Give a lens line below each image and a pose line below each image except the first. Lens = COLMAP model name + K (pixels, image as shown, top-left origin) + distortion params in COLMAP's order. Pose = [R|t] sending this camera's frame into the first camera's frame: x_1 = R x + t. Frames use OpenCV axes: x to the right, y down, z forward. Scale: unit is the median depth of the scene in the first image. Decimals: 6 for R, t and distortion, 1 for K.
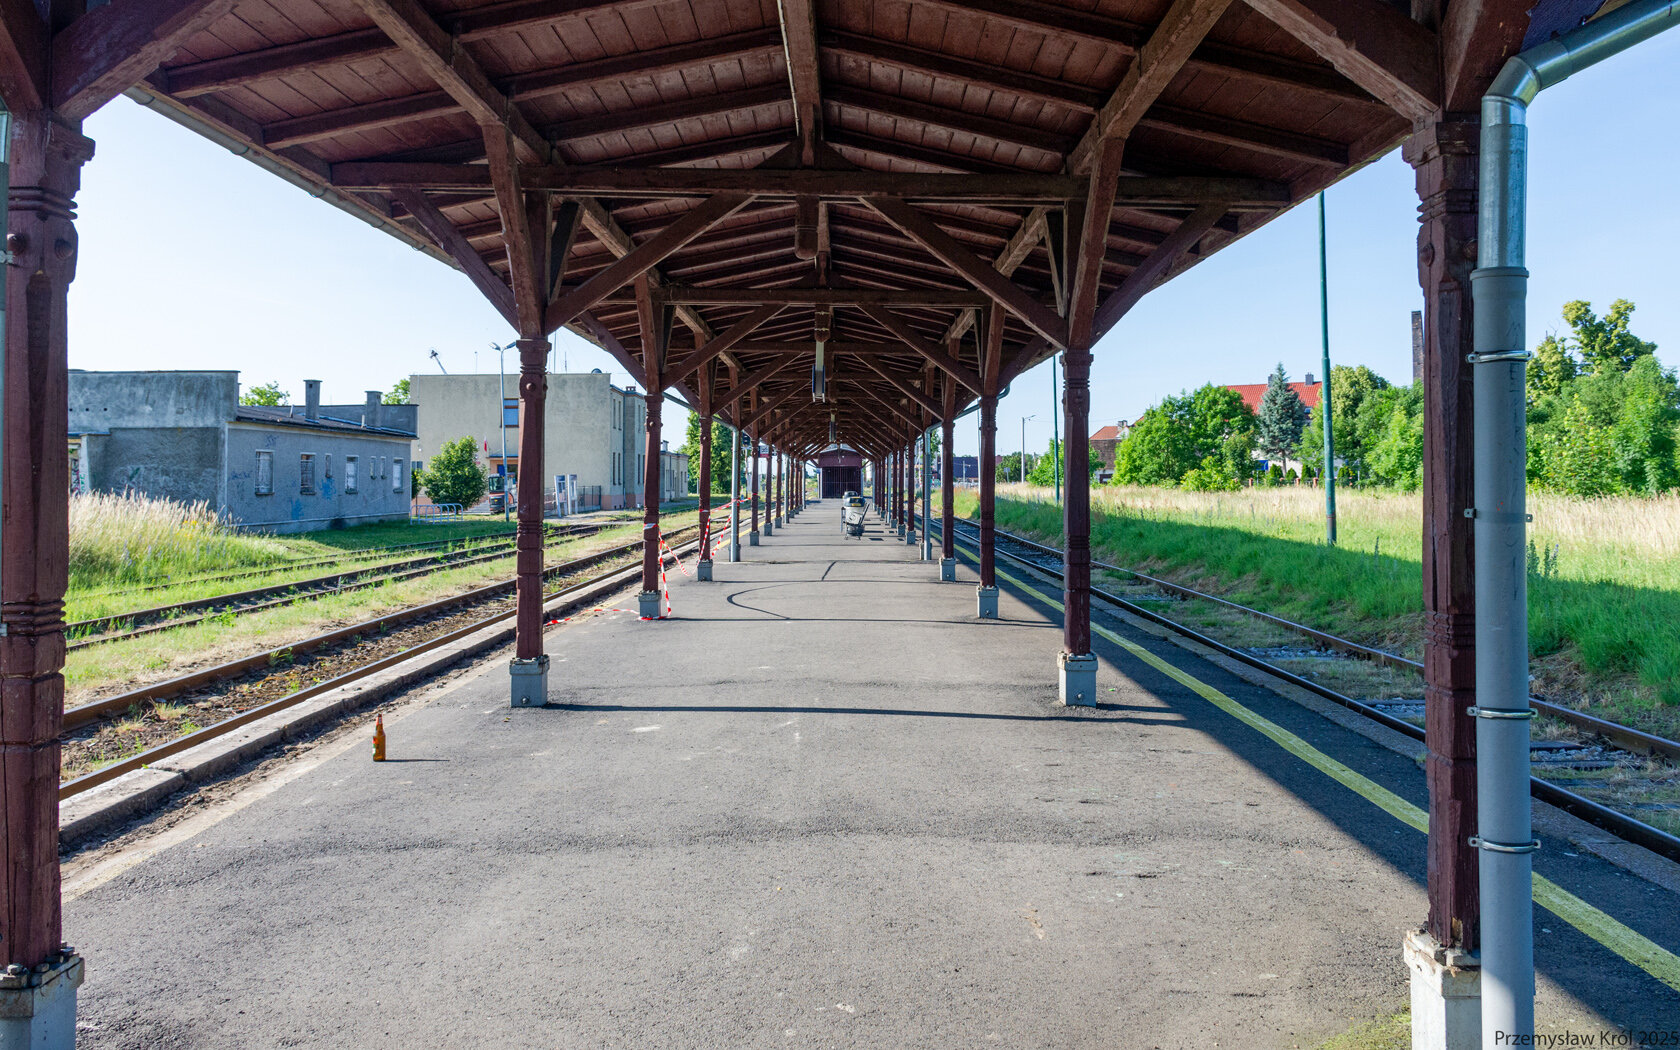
lens RADIAL K [[1359.1, 0, 777.7], [0, 1359.1, 434.0], [0, 0, 1]] dist [-0.006537, -0.014224]
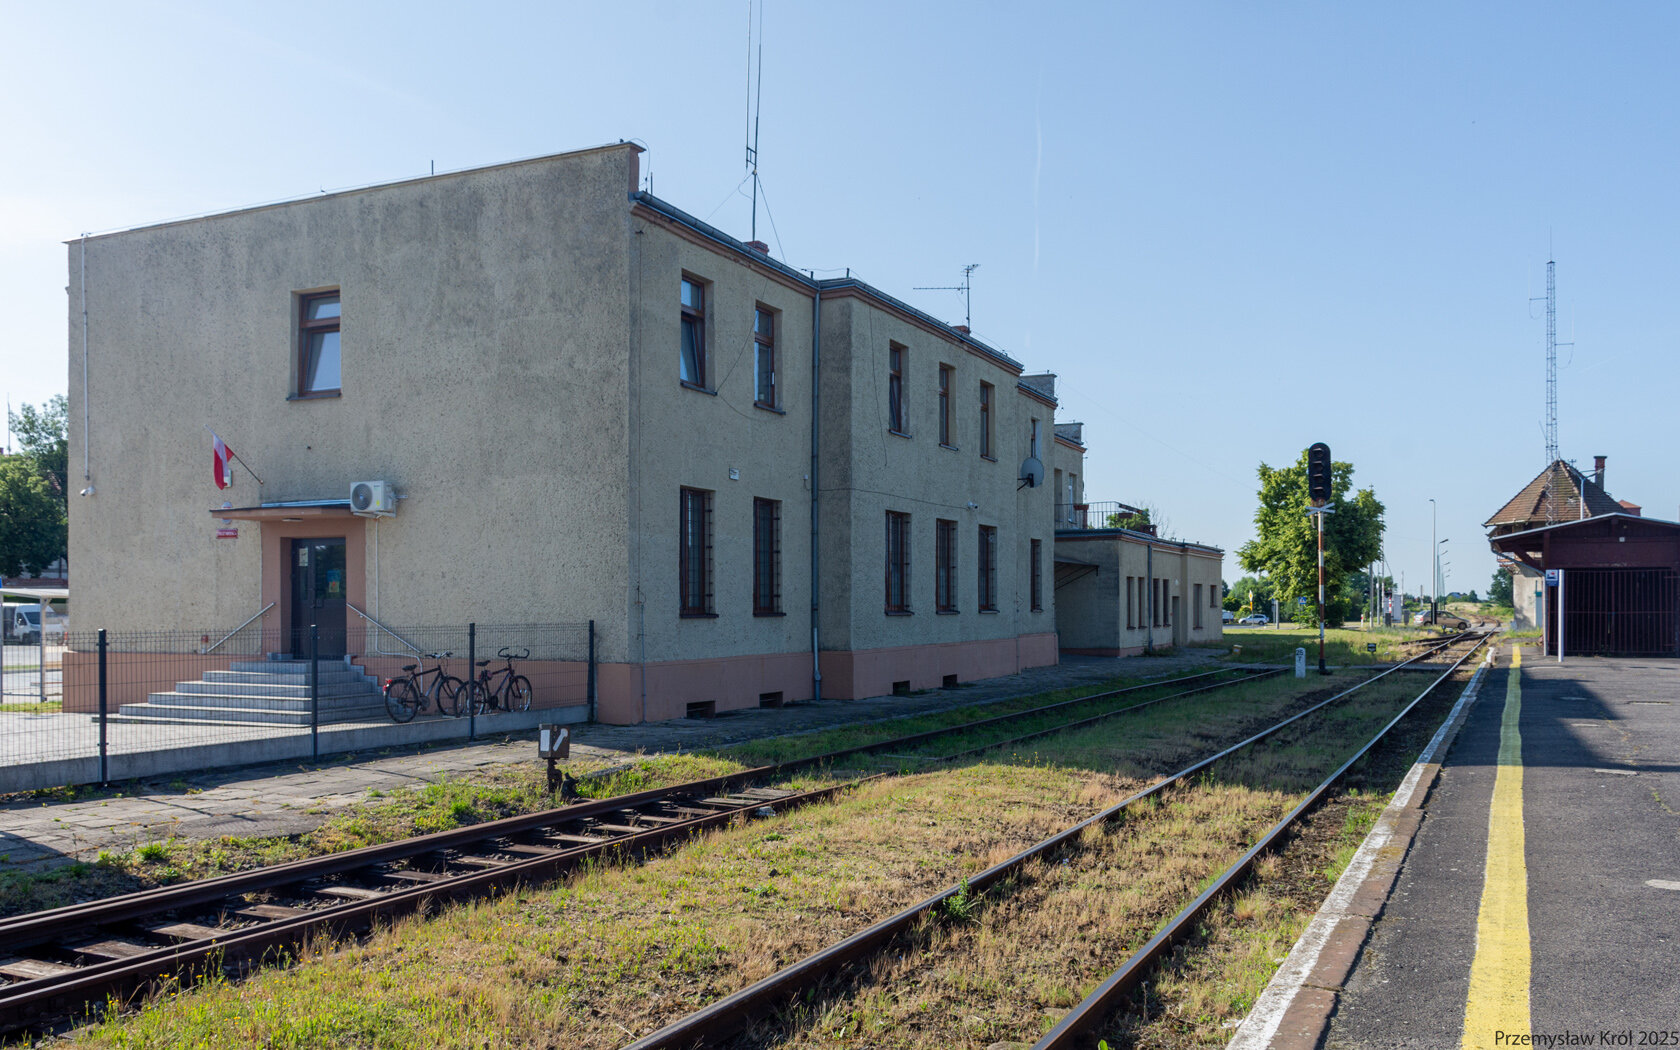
lens RADIAL K [[1359.1, 0, 852.3], [0, 1359.1, 594.8], [0, 0, 1]] dist [-0.006537, -0.014224]
pose [[0.917922, 0.004914, -0.396731, 0.006499], [0.006081, 0.999632, 0.026452, 0.033197], [0.396715, -0.026693, 0.917554, 0.967218]]
